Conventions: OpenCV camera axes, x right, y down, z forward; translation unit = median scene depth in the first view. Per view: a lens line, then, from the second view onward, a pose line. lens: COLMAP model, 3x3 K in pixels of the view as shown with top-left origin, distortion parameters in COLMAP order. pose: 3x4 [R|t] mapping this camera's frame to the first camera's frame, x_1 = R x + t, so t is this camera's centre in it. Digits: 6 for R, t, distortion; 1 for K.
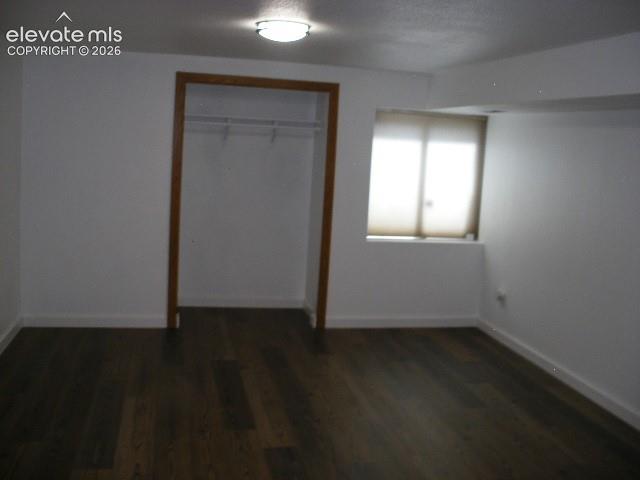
lens RADIAL K [[669.0, 0, 309.3], [0, 669.0, 227.2], [0, 0, 1]] dist [-0.228975, 0.261262]
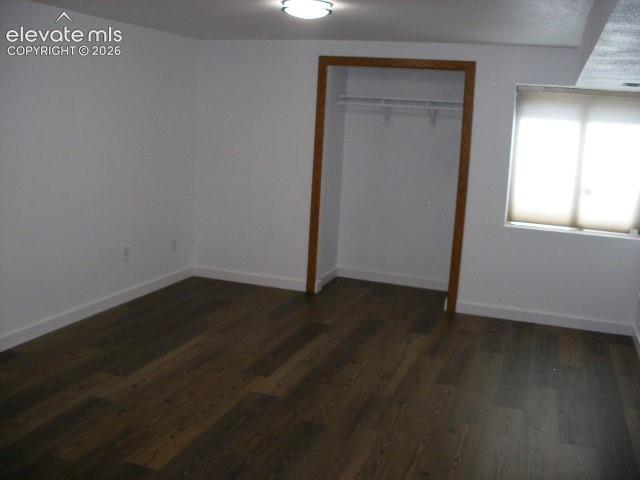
lens RADIAL K [[669.0, 0, 309.3], [0, 669.0, 227.2], [0, 0, 1]] dist [-0.228975, 0.261262]
pose [[0.849456, 0.074573, -0.522364, 0.341075], [-0.069093, 0.997159, 0.029997, 0.012734], [0.523117, 0.010610, 0.852195, 0.059651]]
